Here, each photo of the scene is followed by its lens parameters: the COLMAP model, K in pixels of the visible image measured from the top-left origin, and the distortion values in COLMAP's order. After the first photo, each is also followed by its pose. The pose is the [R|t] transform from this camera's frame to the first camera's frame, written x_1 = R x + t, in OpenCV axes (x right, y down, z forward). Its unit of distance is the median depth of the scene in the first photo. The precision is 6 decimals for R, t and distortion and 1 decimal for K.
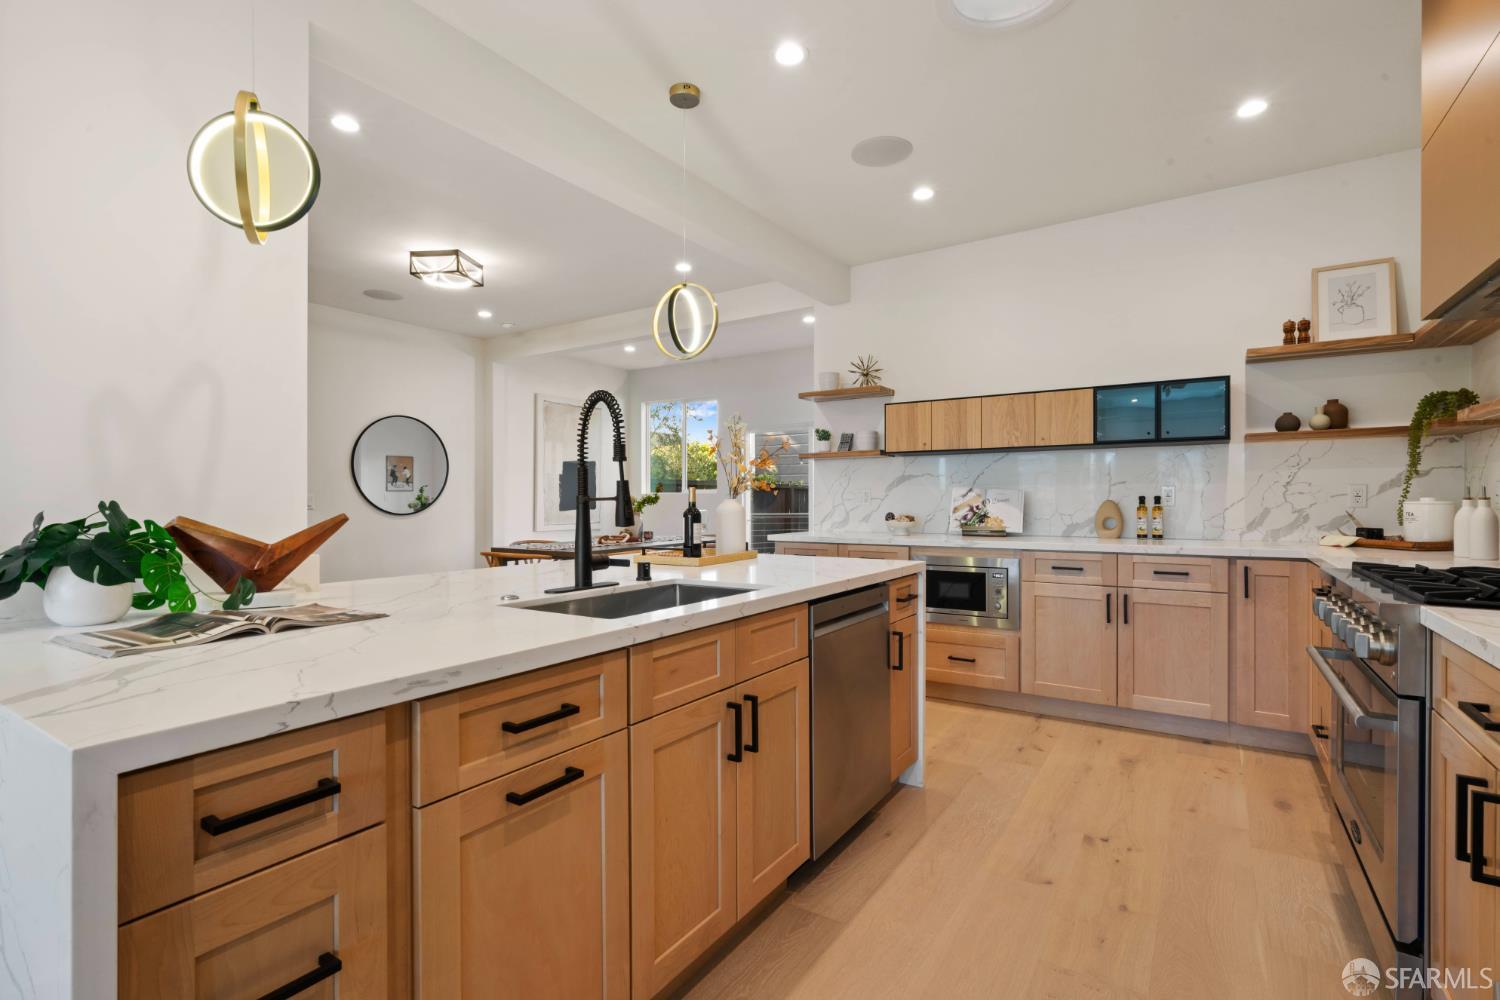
lens RADIAL K [[690.2, 0, 761.4], [0, 690.2, 505.1], [0, 0, 1]] dist [-0.001095, 0.001616]
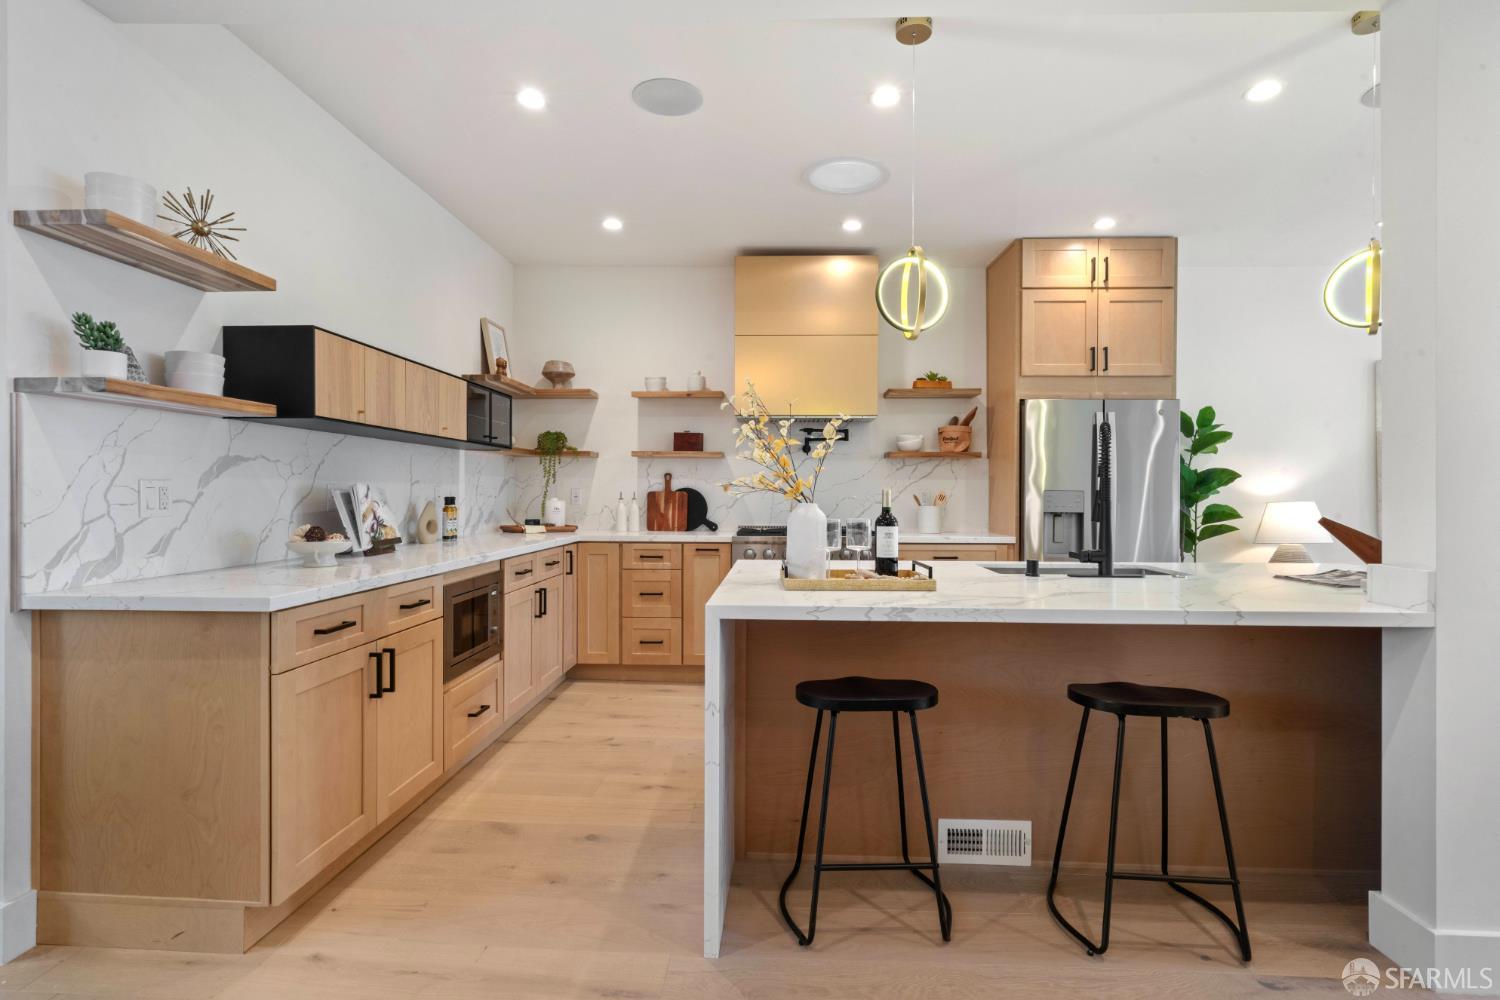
lens RADIAL K [[740.1, 0, 753.4], [0, 740.1, 500.1], [0, 0, 1]] dist [-0.002408, 0.001615]
pose [[-0.500729, -0.007315, 0.865573, -0.691493], [0.002922, 0.999944, 0.010141, -0.021587], [-0.865599, 0.007607, -0.500679, 1.395613]]
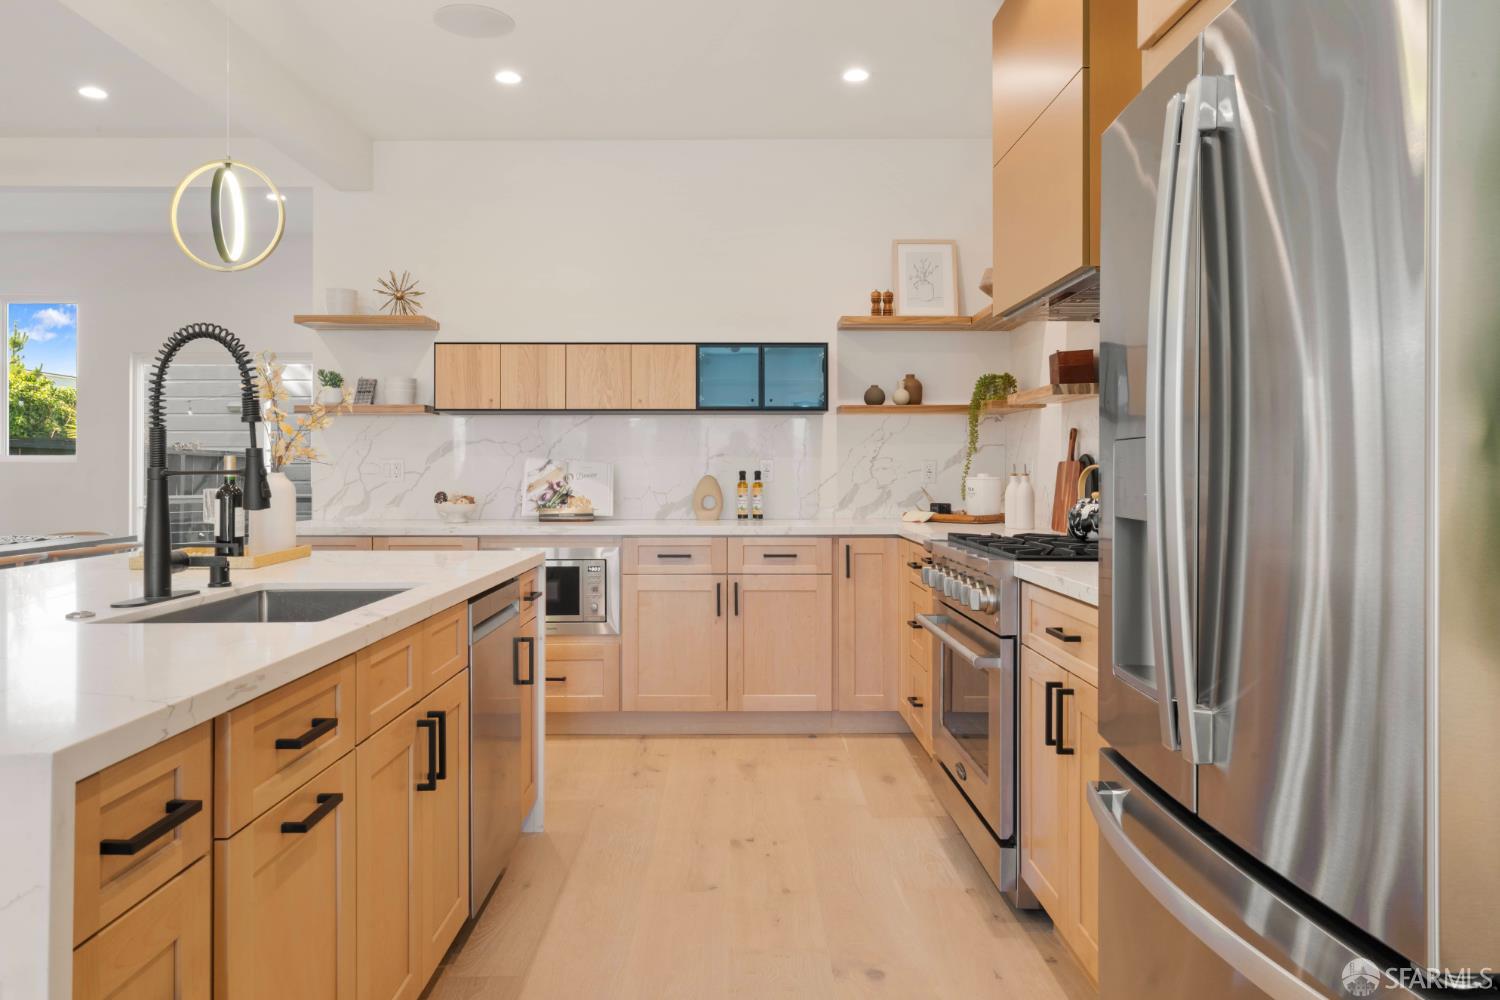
lens RADIAL K [[1055.3, 0, 735.8], [0, 1055.3, 468.9], [0, 0, 1]] dist [0.009618, 0.000313]
pose [[0.837800, 0.005347, 0.545951, -0.226631], [0.001593, 0.999924, -0.012238, 0.000889], [-0.545975, 0.011123, 0.837727, -0.143236]]
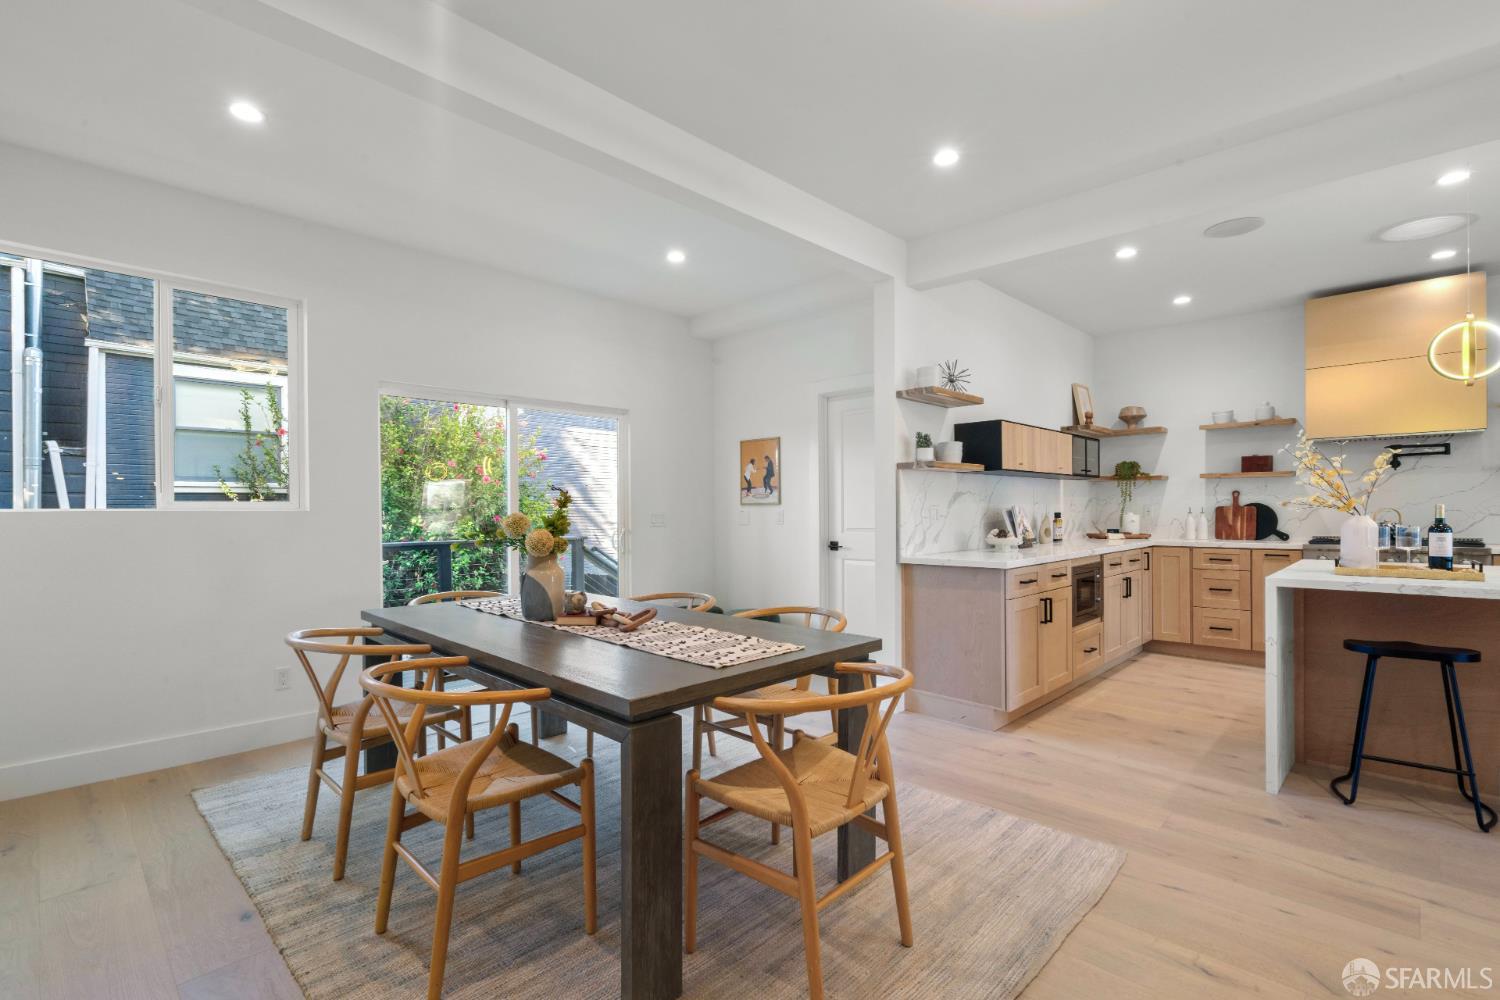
lens RADIAL K [[690.2, 0, 755.2], [0, 690.2, 515.0], [0, 0, 1]] dist [-0.001095, 0.001616]
pose [[0.195994, -0.006524, 0.980583, -1.201745], [0.014926, 0.999882, 0.003669, -0.027610], [-0.980491, 0.013917, 0.196069, 1.621183]]
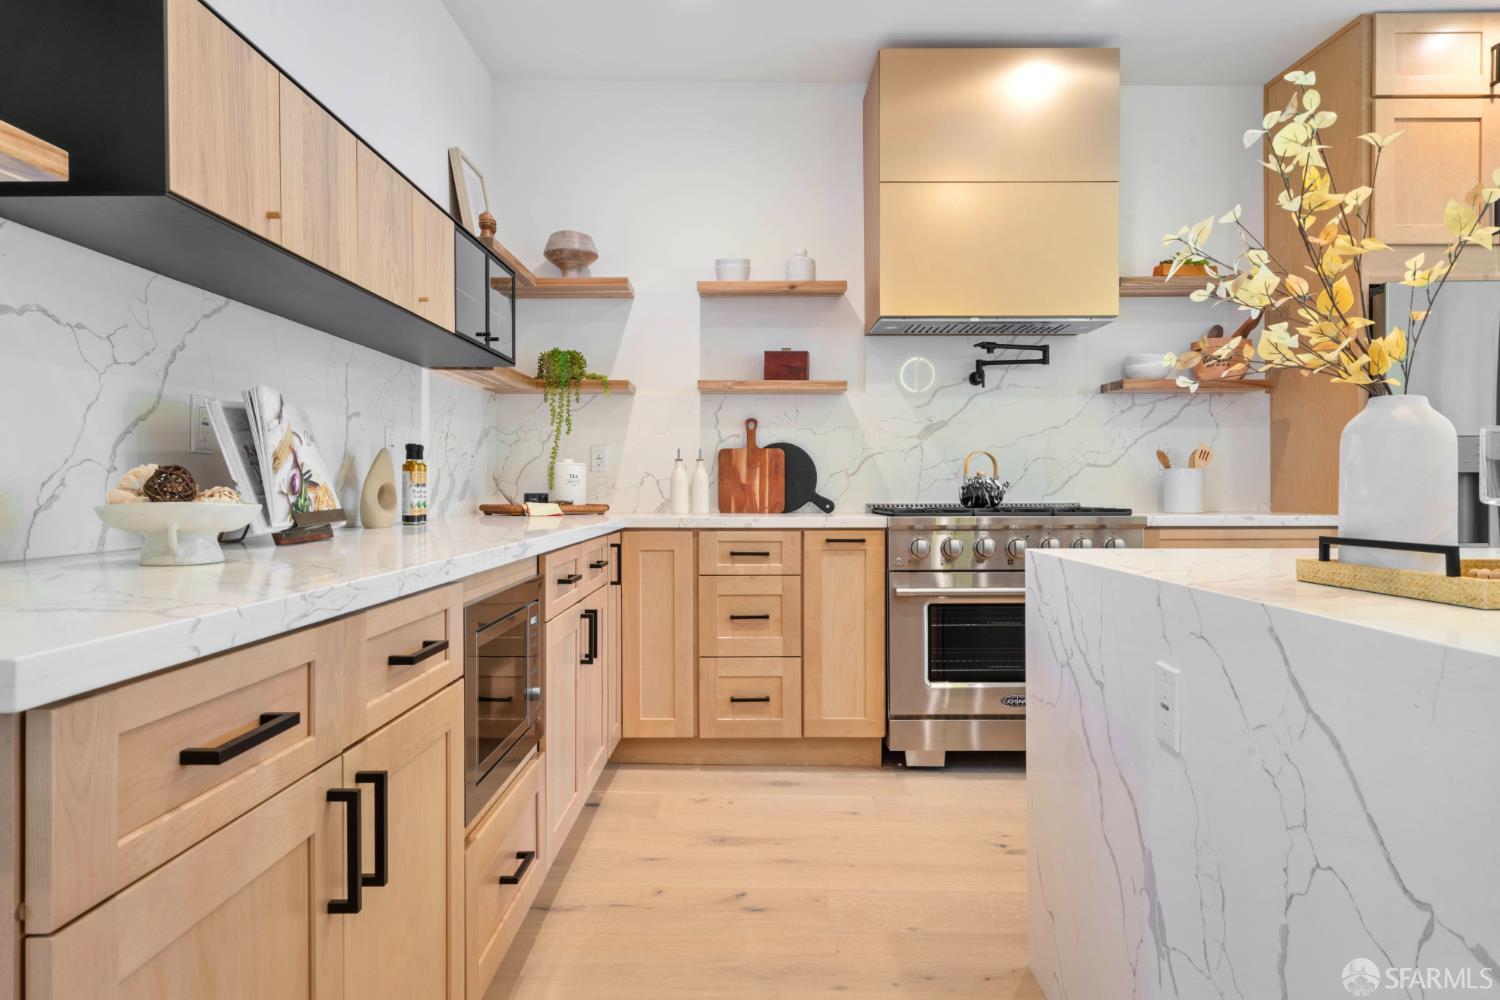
lens RADIAL K [[925.6, 0, 750.1], [0, 925.6, 495.6], [0, 0, 1]] dist [0.005700, -0.000624]
pose [[-0.532069, -0.004916, 0.846687, -0.233292], [0.008115, 0.999908, 0.010906, 0.025722], [-0.846662, 0.012674, -0.531980, 1.407430]]
